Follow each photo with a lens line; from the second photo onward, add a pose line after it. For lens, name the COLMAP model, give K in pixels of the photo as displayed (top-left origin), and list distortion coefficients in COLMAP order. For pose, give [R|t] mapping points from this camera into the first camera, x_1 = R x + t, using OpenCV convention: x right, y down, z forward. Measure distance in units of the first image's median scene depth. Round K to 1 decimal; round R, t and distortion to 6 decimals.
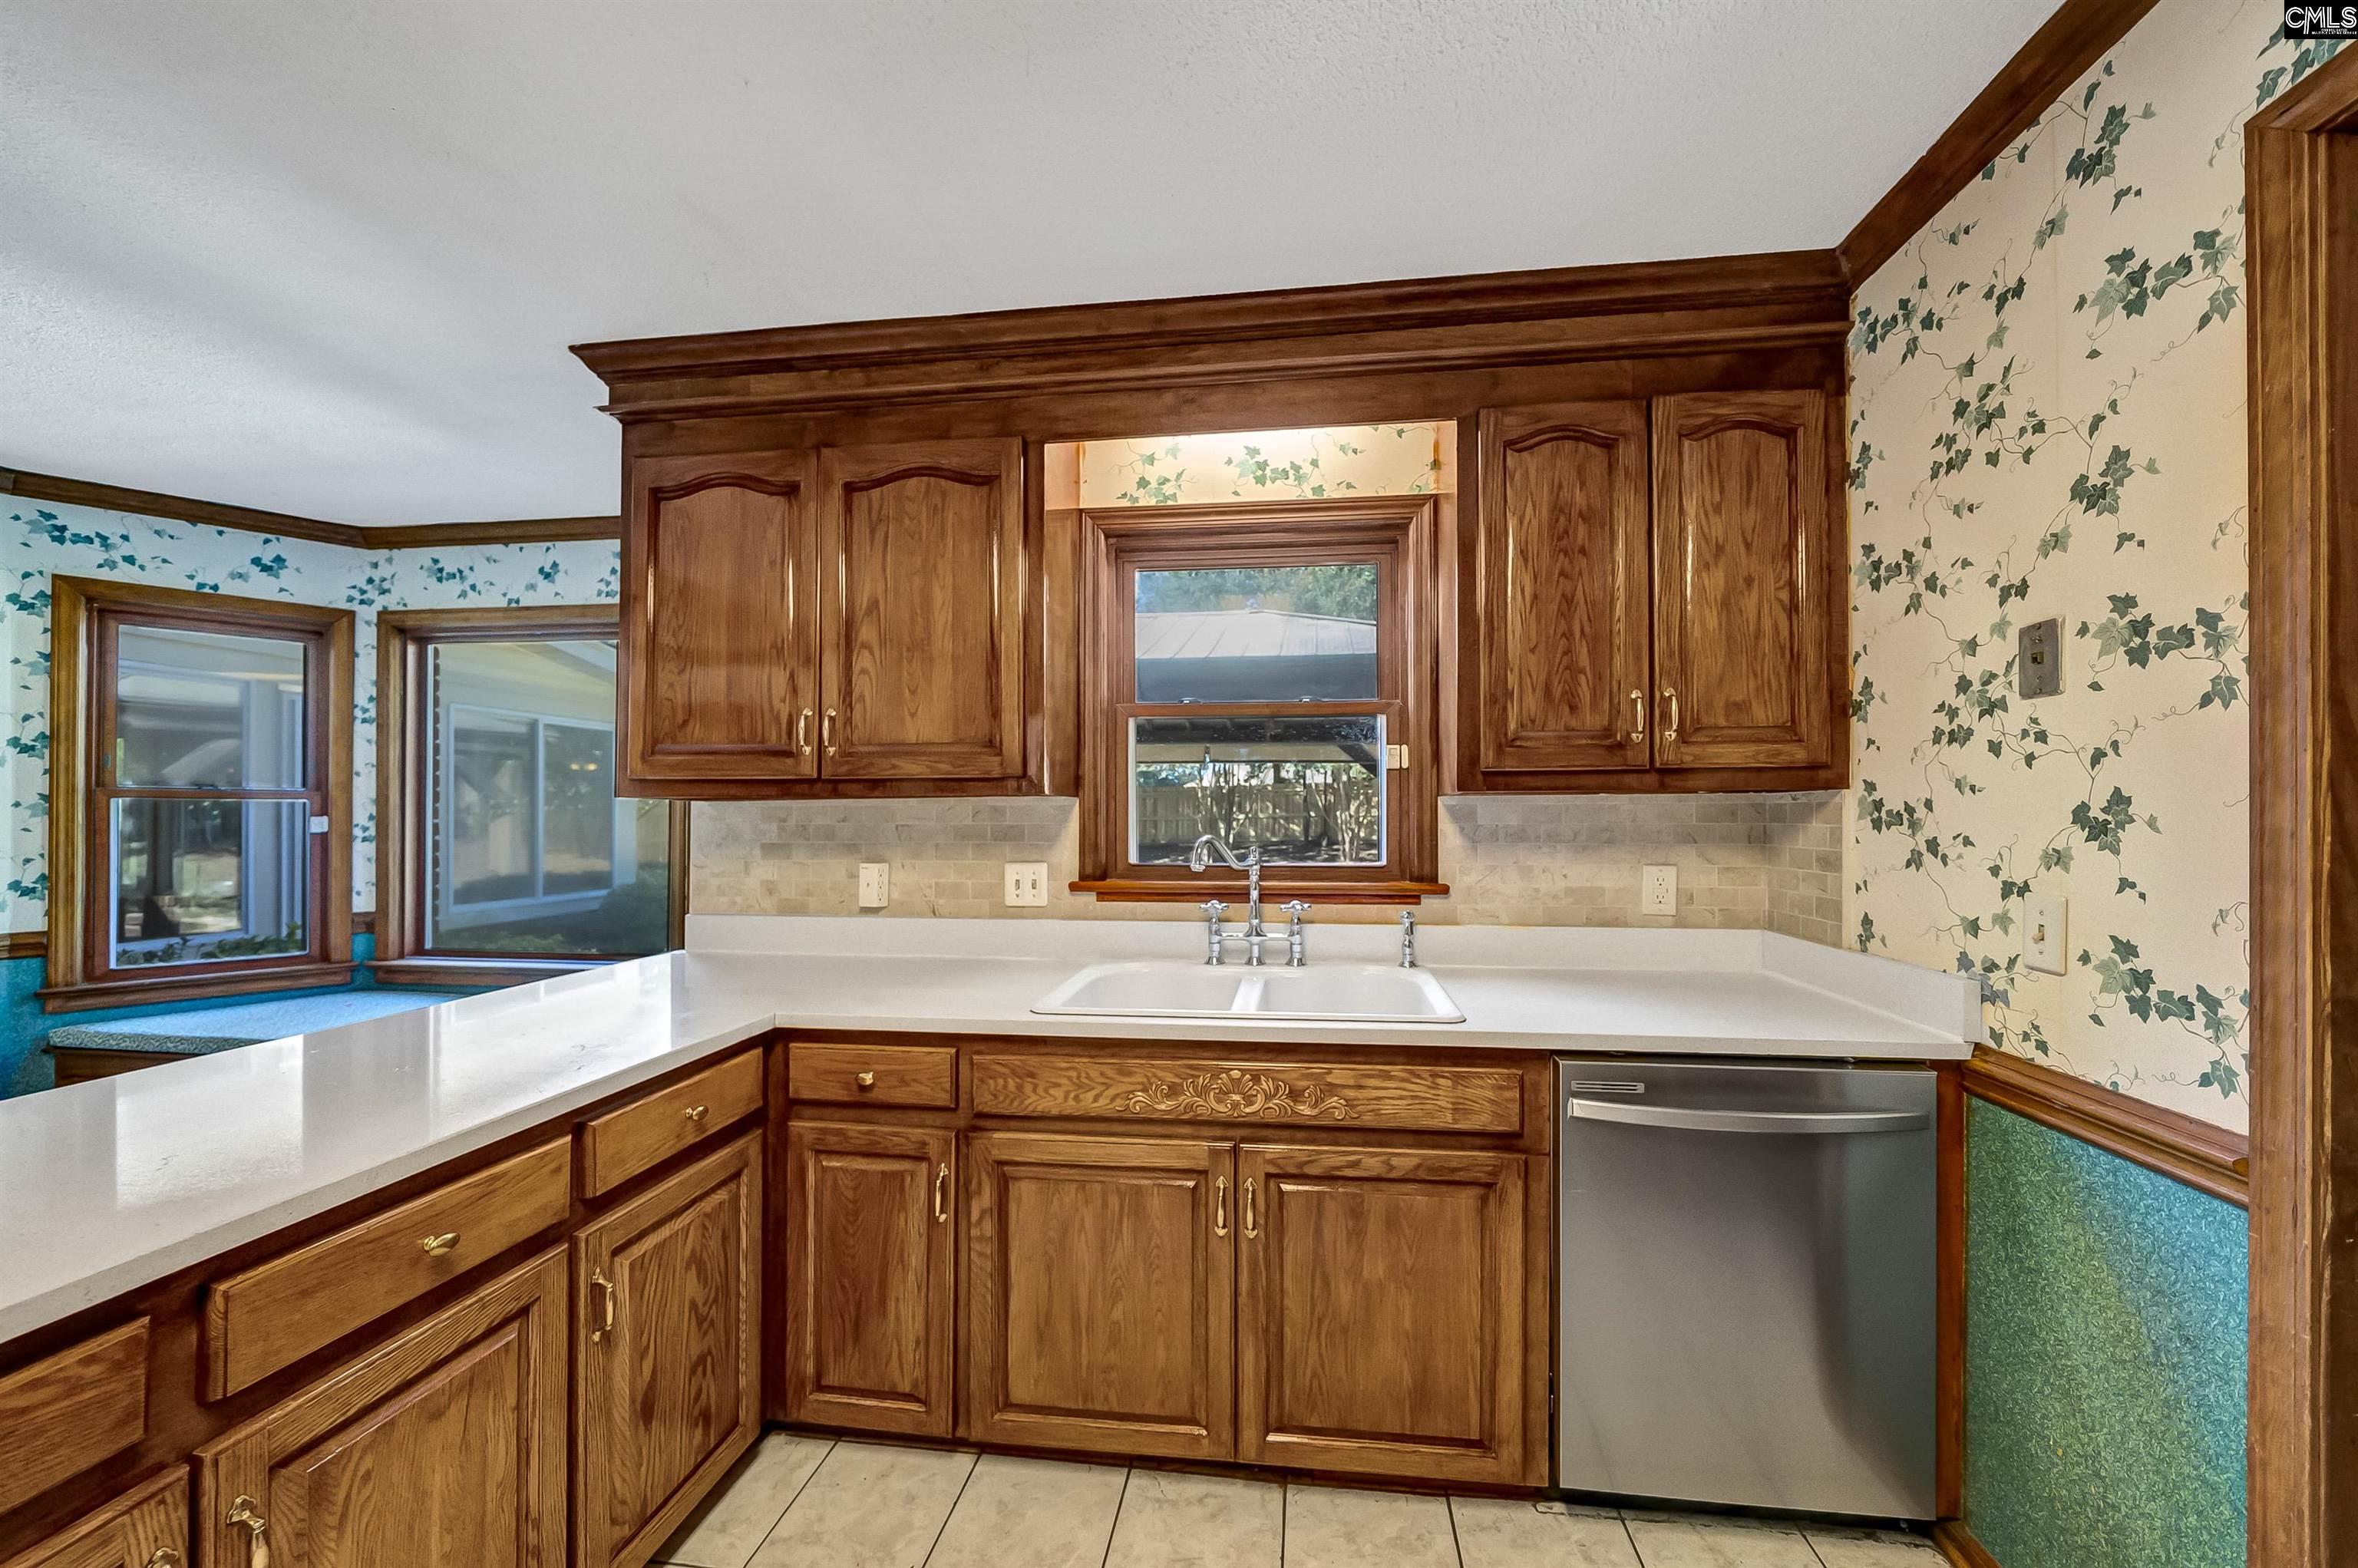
lens RADIAL K [[870.7, 0, 1184.4], [0, 870.7, 804.1], [0, 0, 1]] dist [0.001467, -0.000043]
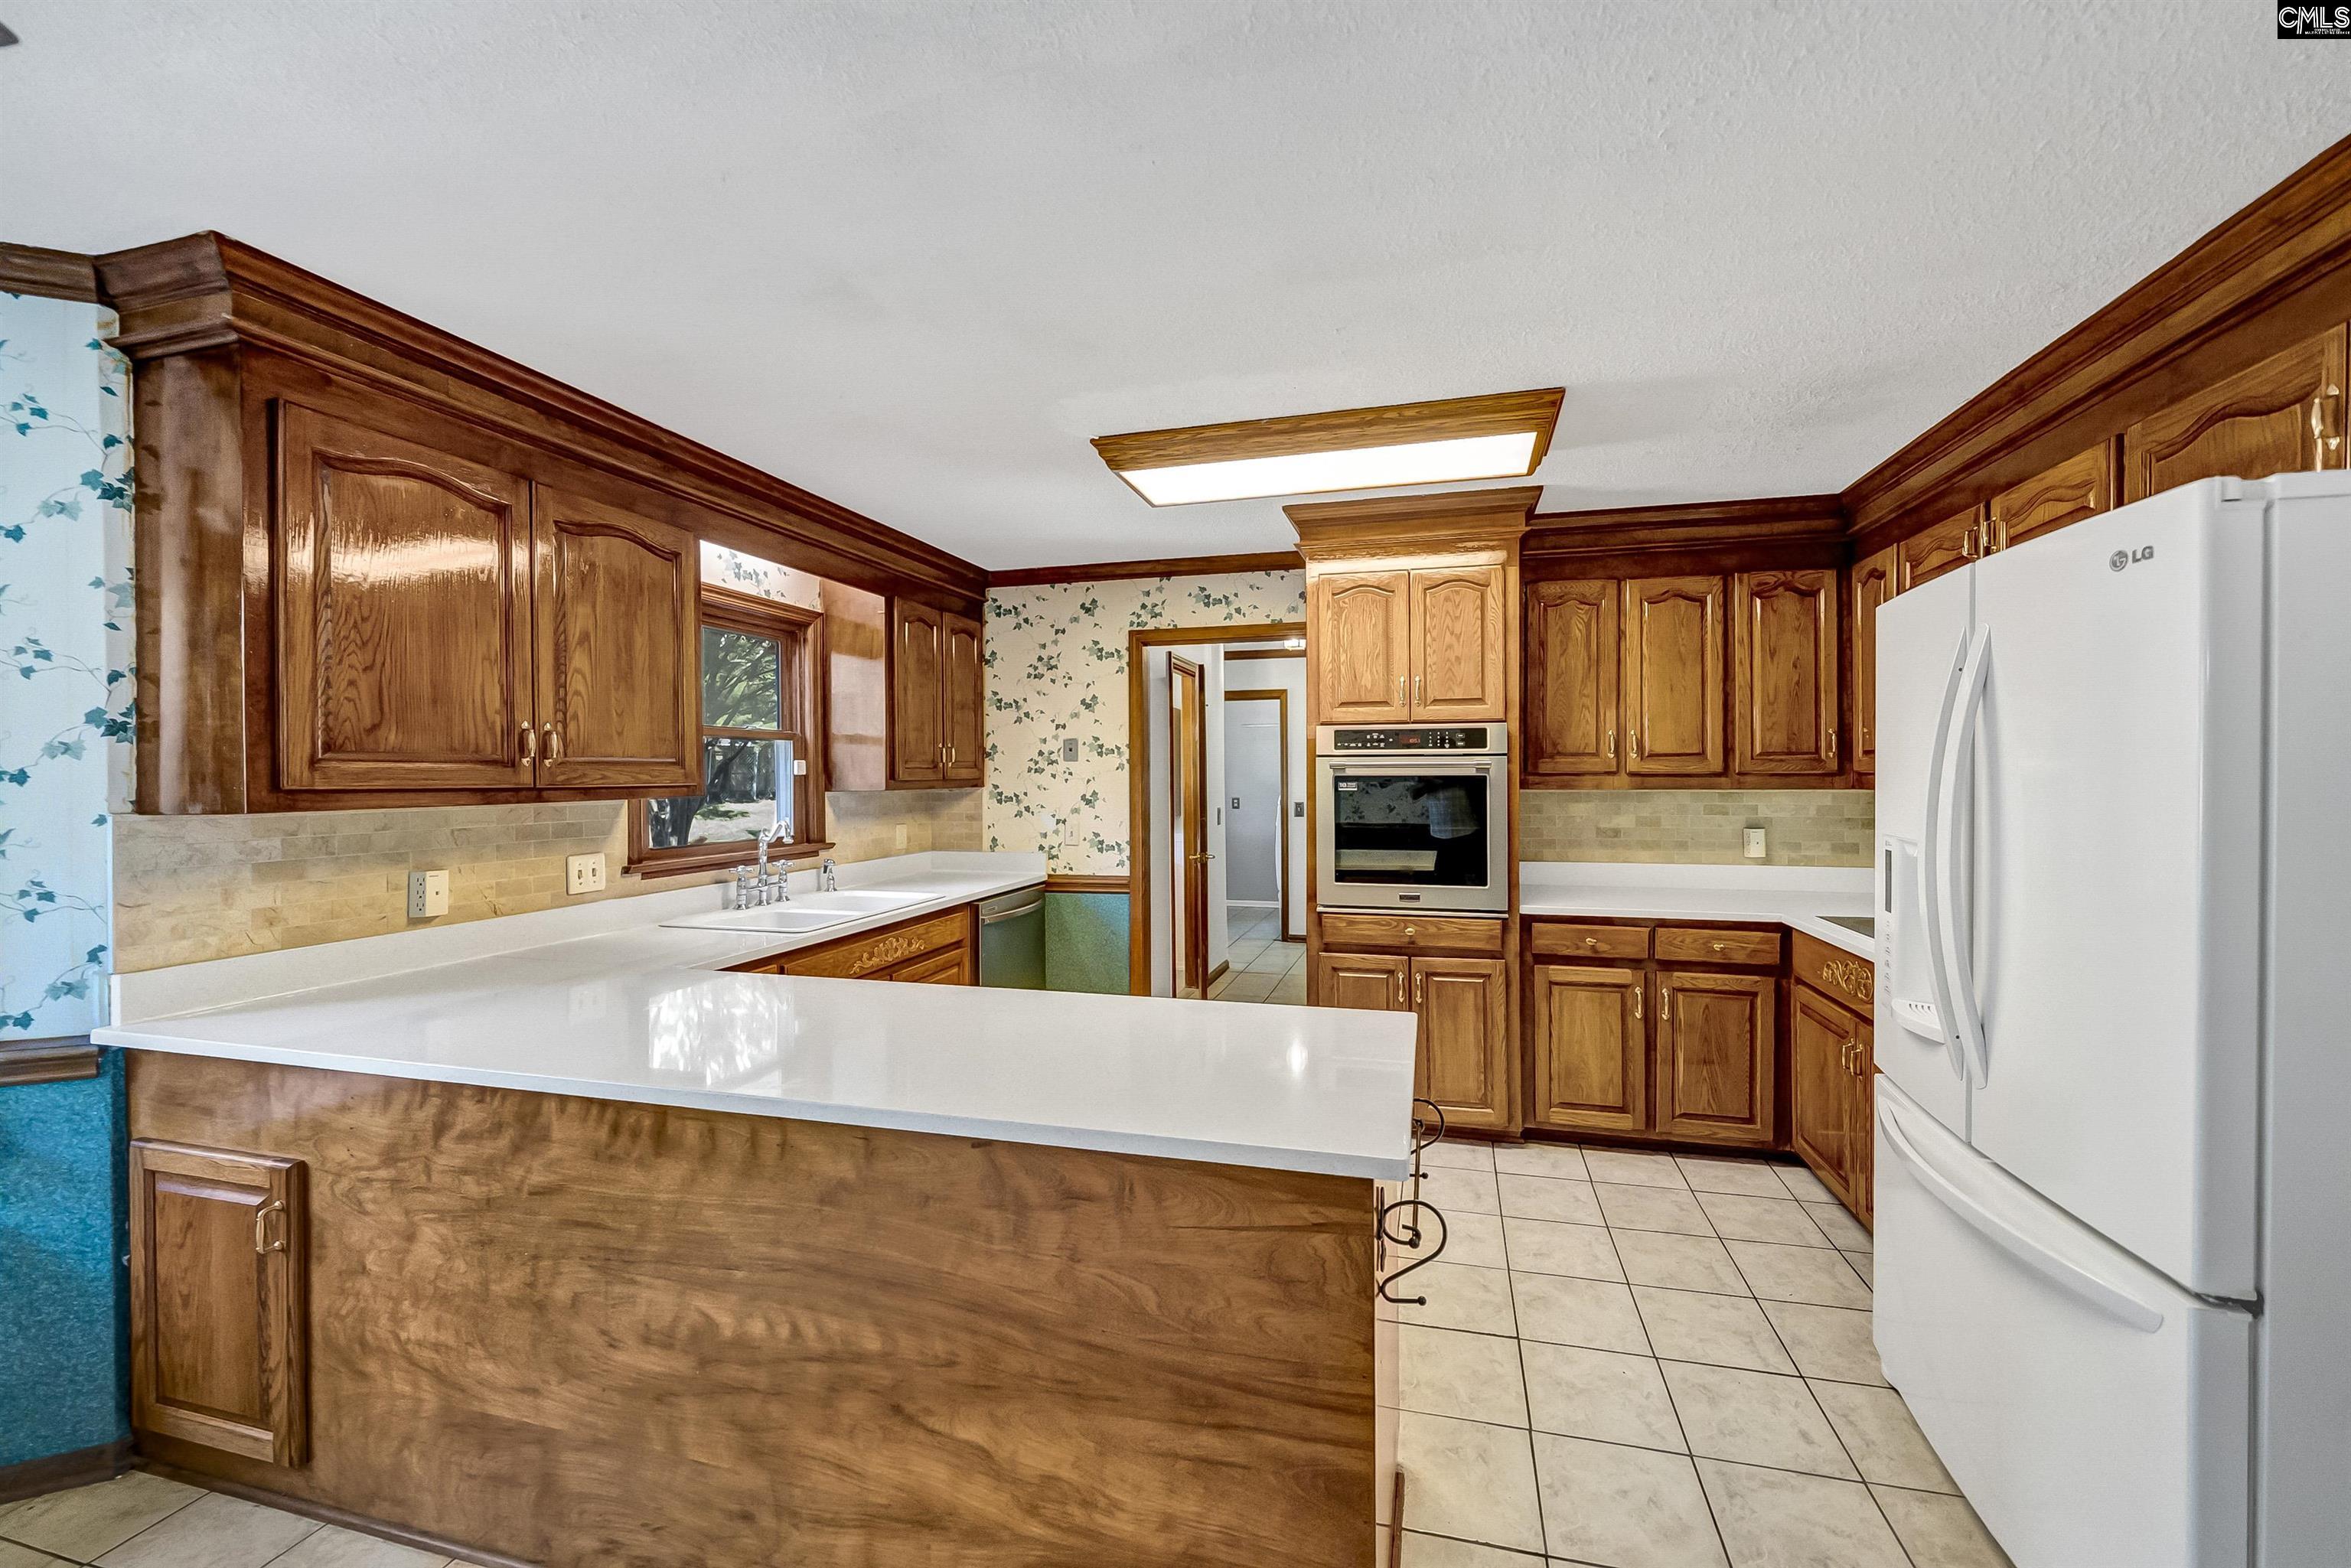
lens RADIAL K [[904.7, 0, 1175.5], [0, 904.7, 784.0], [0, 0, 1]] dist [0.011366, -0.000061]
pose [[0.172889, -0.011554, 0.984873, -1.250296], [-0.003197, 0.999919, 0.012292, -0.044769], [-0.984936, -0.005274, 0.172838, 0.017014]]
